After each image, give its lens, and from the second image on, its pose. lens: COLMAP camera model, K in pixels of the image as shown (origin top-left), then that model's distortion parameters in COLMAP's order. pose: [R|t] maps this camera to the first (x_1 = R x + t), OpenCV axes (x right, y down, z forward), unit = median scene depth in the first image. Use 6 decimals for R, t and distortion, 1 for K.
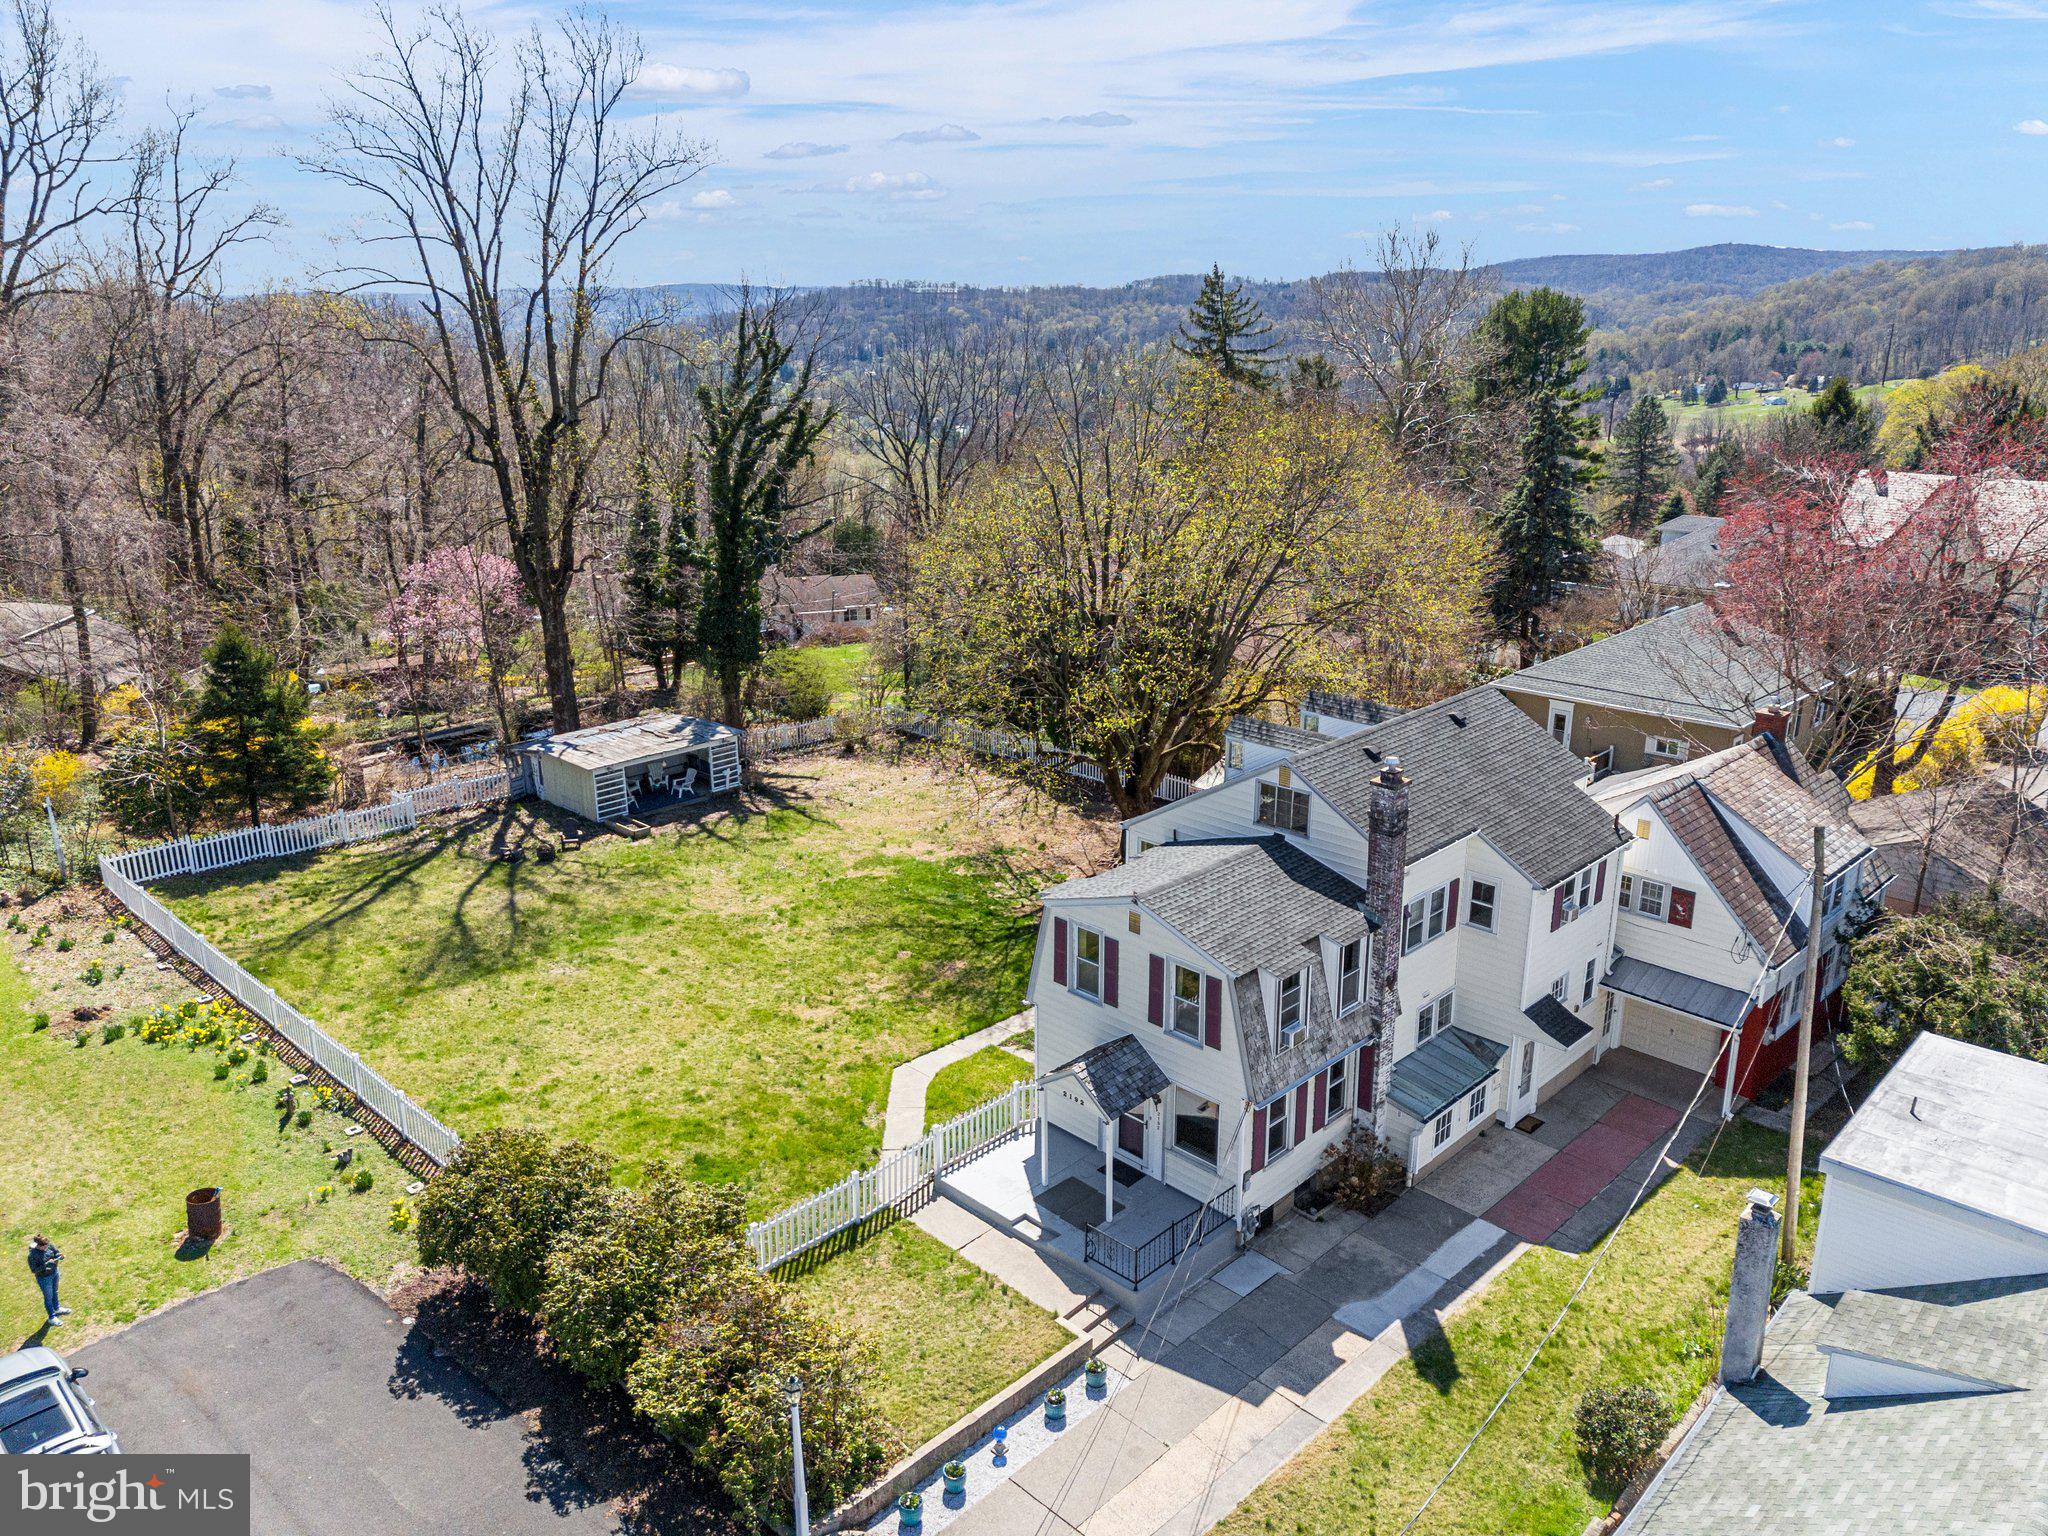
lens RADIAL K [[1506.4, 0, 1027.9], [0, 1506.4, 754.4], [0, 0, 1]] dist [0.064551, -0.038817]
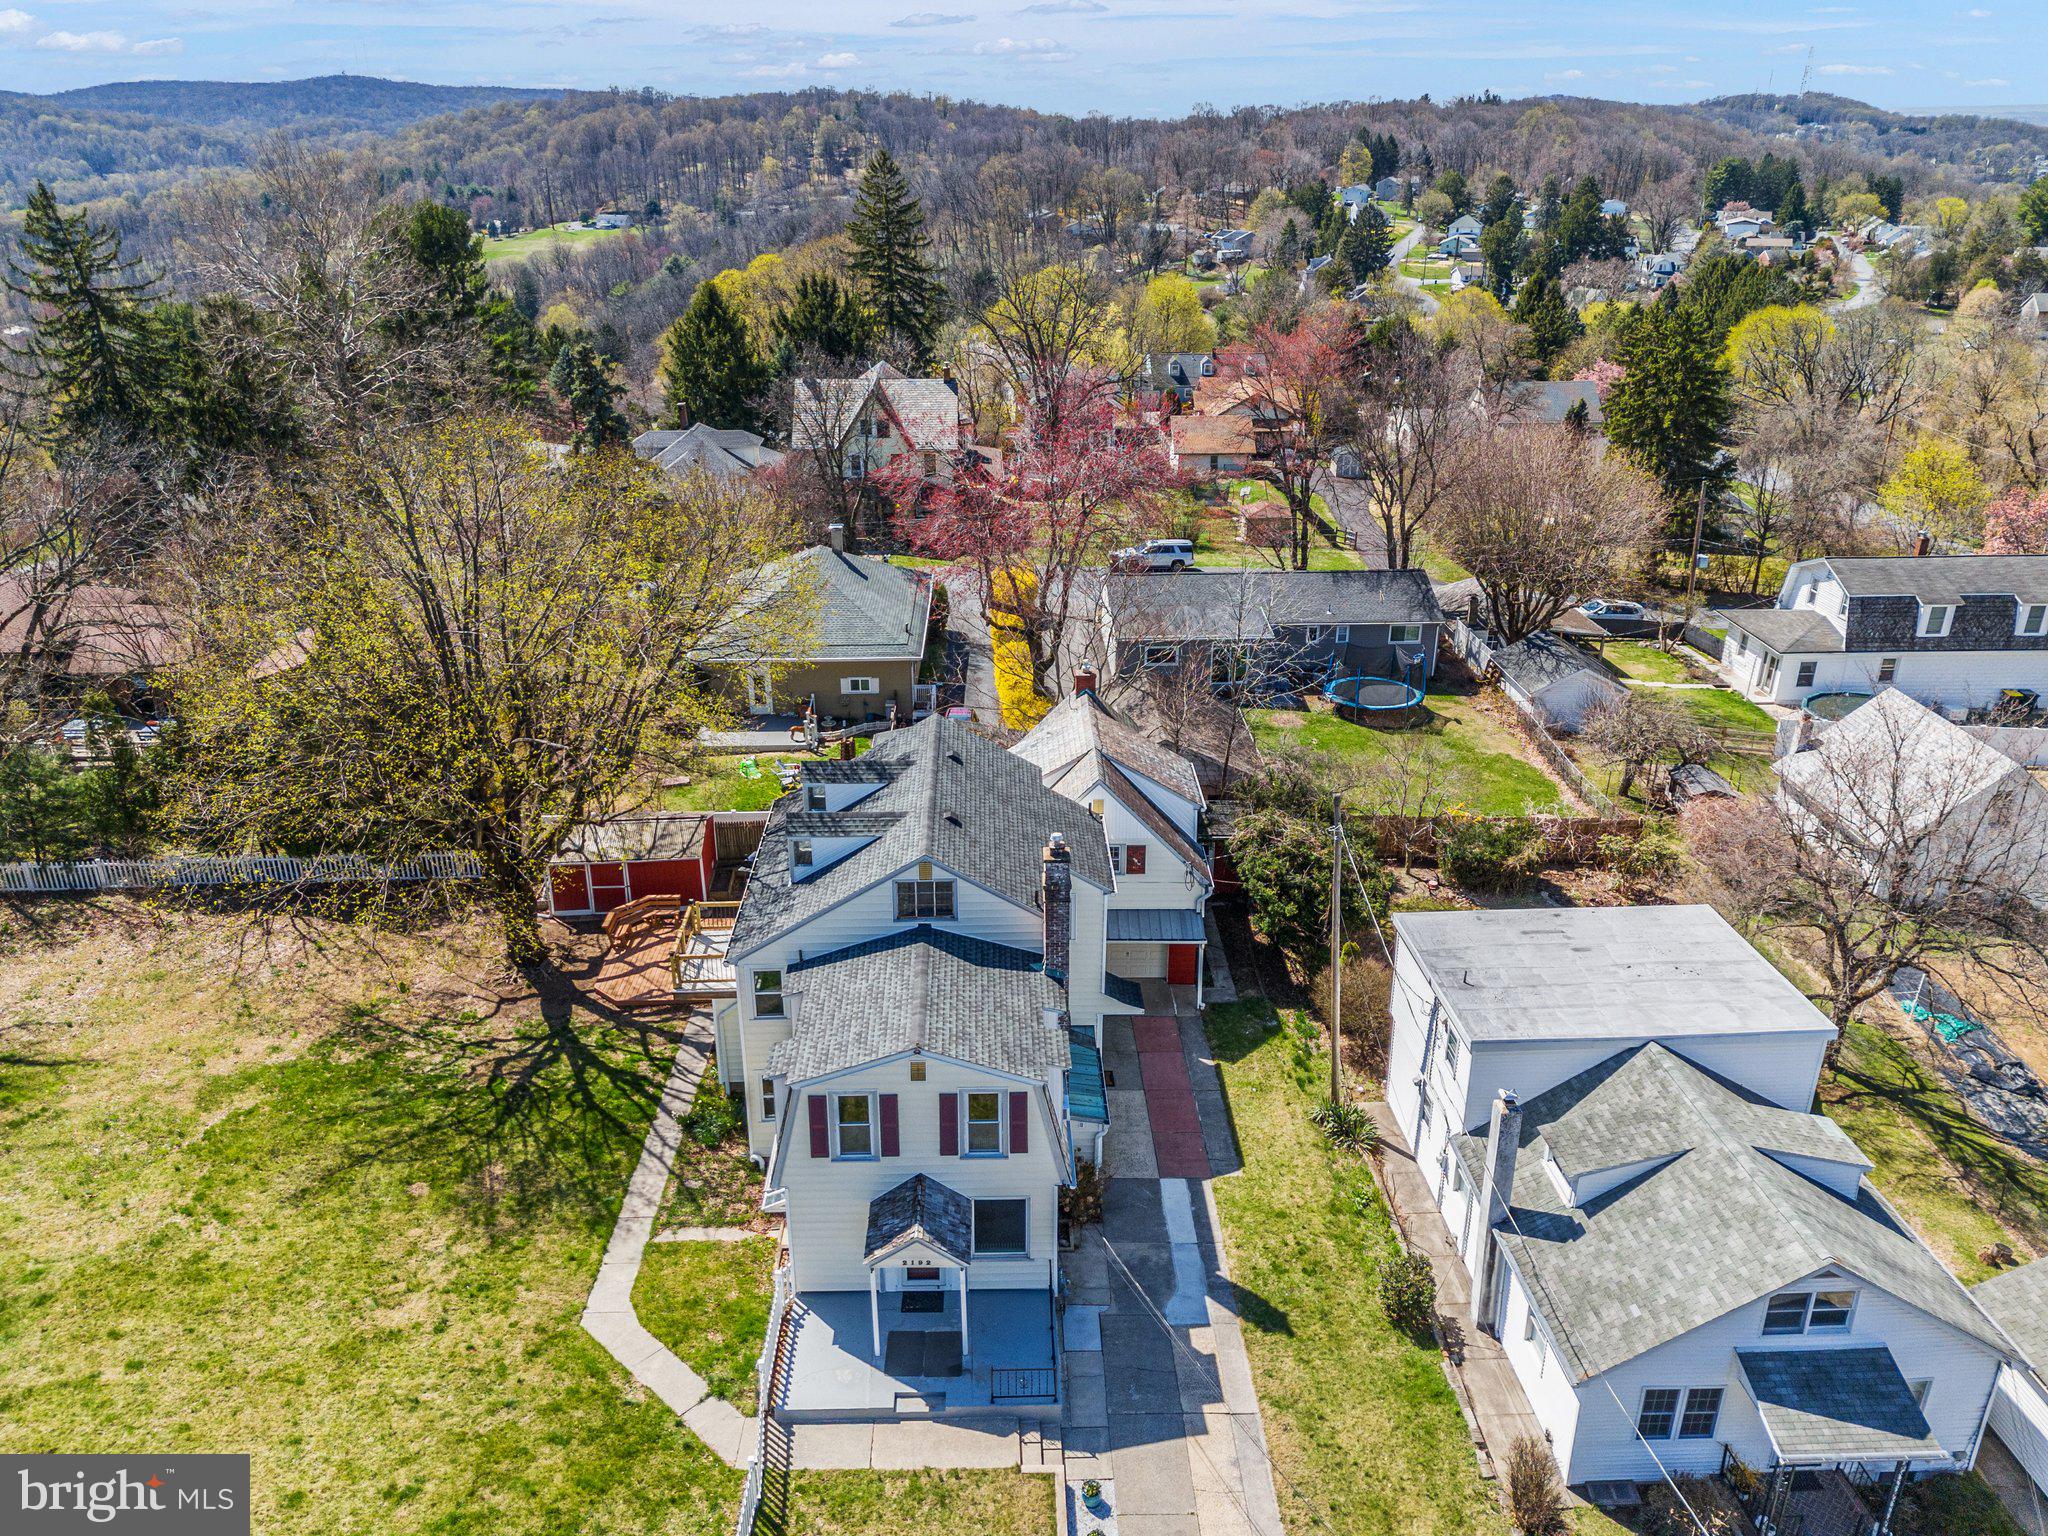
lens RADIAL K [[1506.4, 0, 1024.3], [0, 1506.4, 761.3], [0, 0, 1]] dist [0.064551, -0.038817]
pose [[0.697821, -0.276474, 0.660763, -0.418723], [0.208673, 0.960958, 0.181704, -0.218348], [-0.685201, 0.011087, 0.728269, 0.192274]]
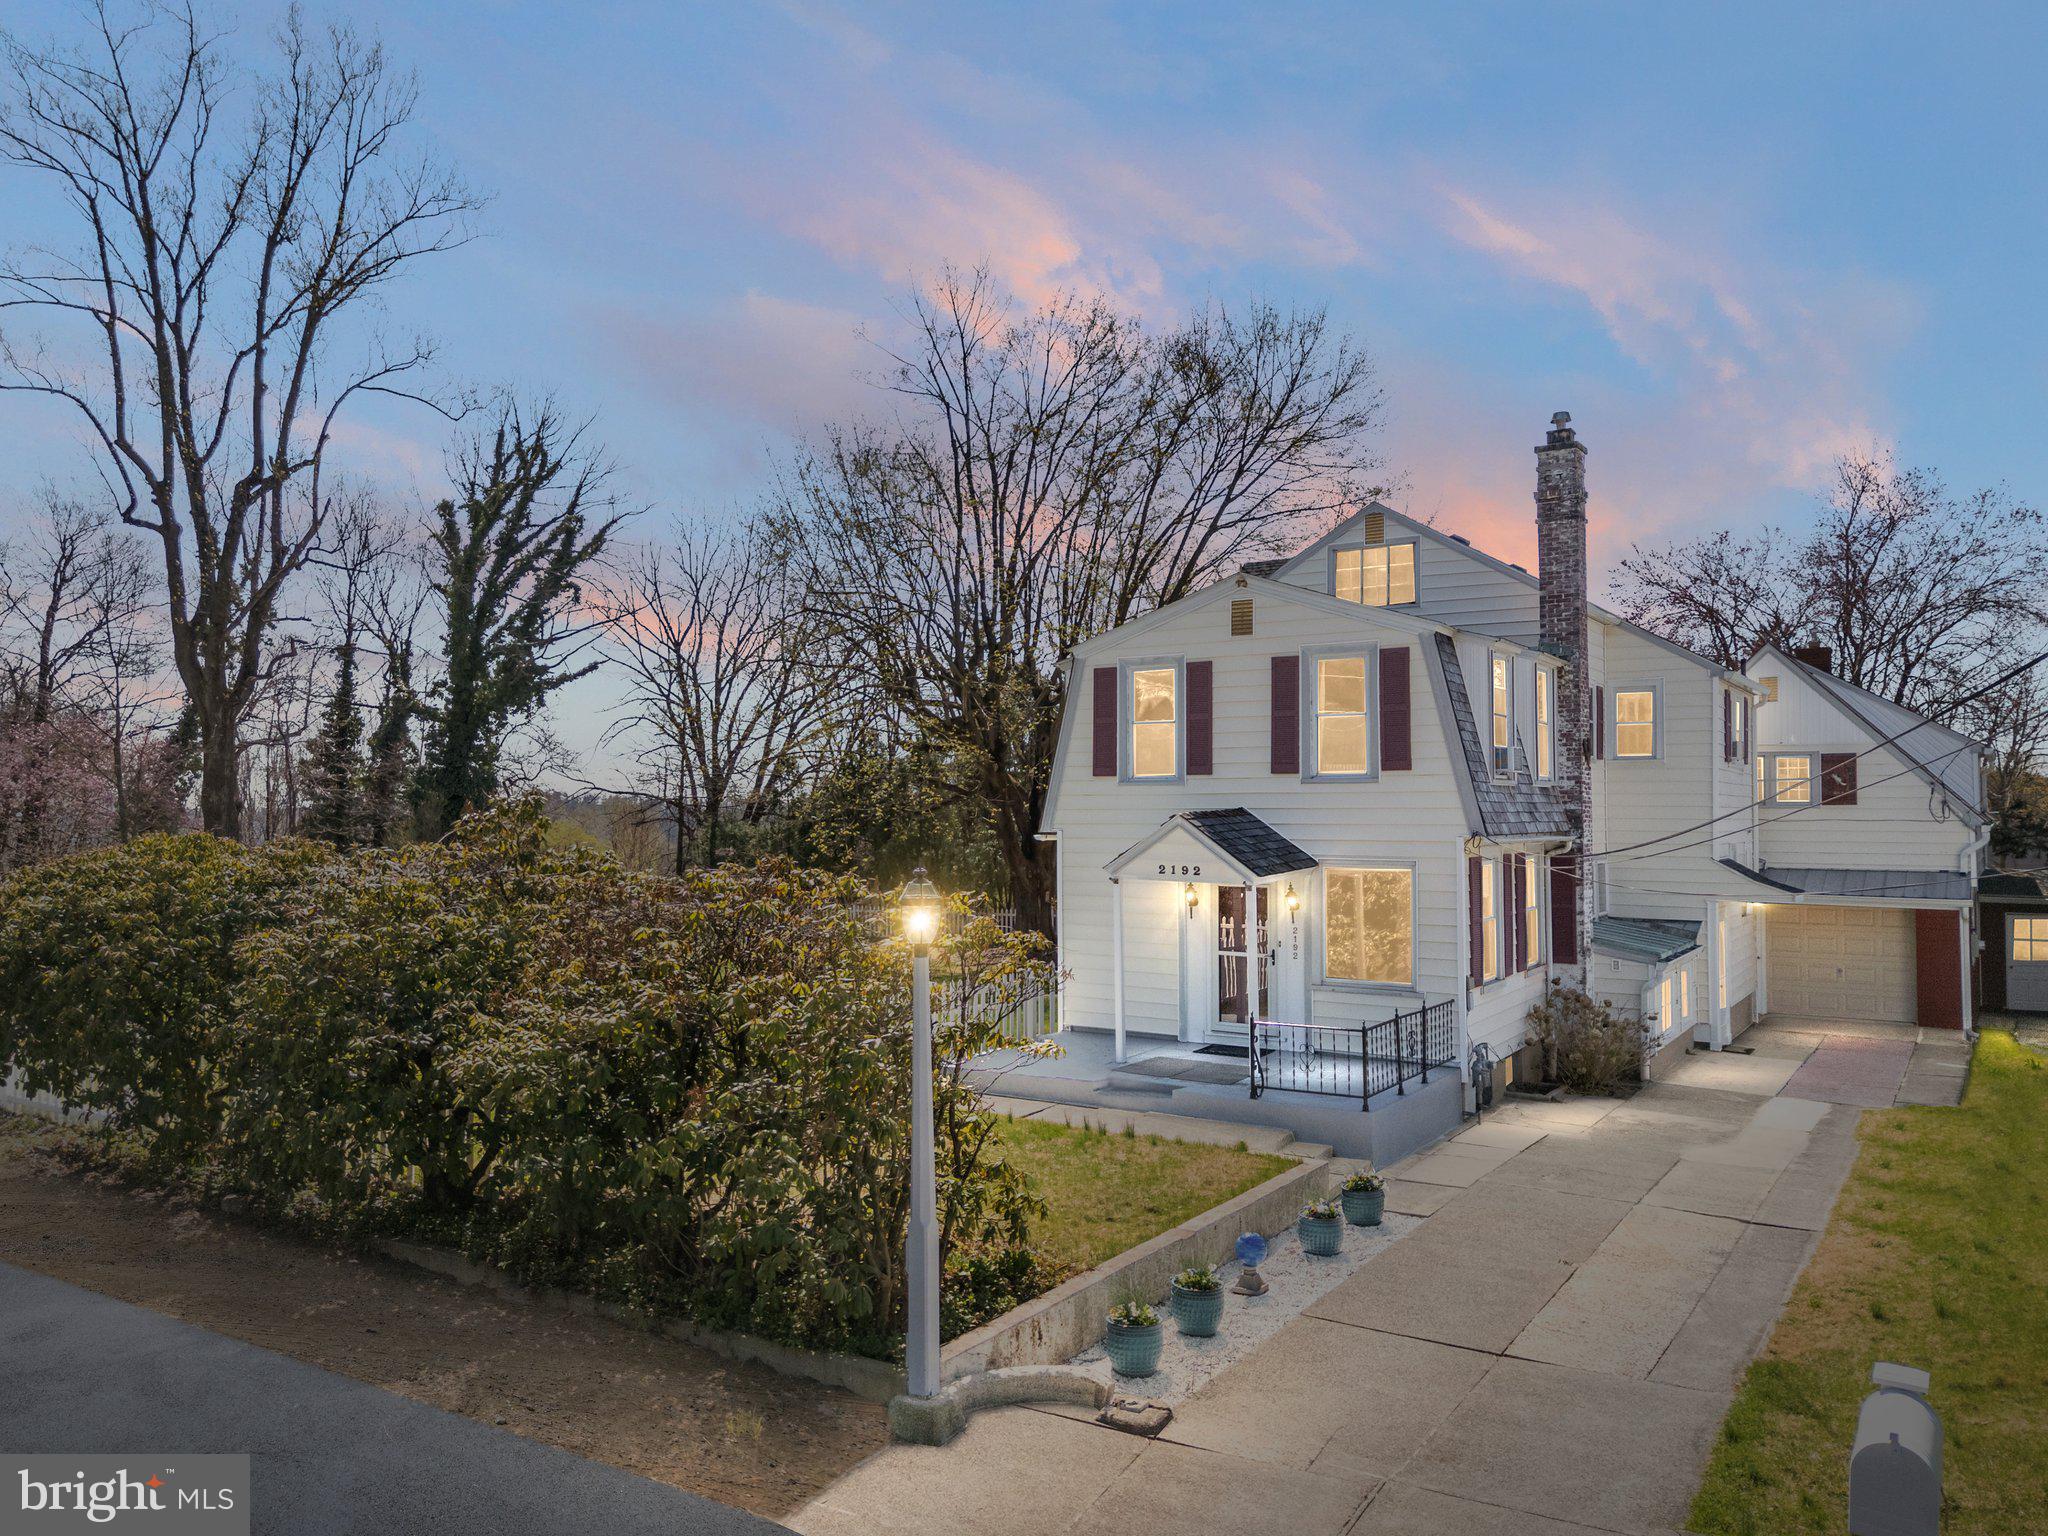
lens RADIAL K [[1506.4, 0, 1026.1], [0, 1506.4, 757.9], [0, 0, 1]] dist [0.064551, -0.038817]
pose [[0.978511, 0.009502, 0.205977, -0.132544], [0.058286, 0.945452, -0.320505, 0.322023], [-0.197787, 0.325623, 0.924581, 0.378453]]
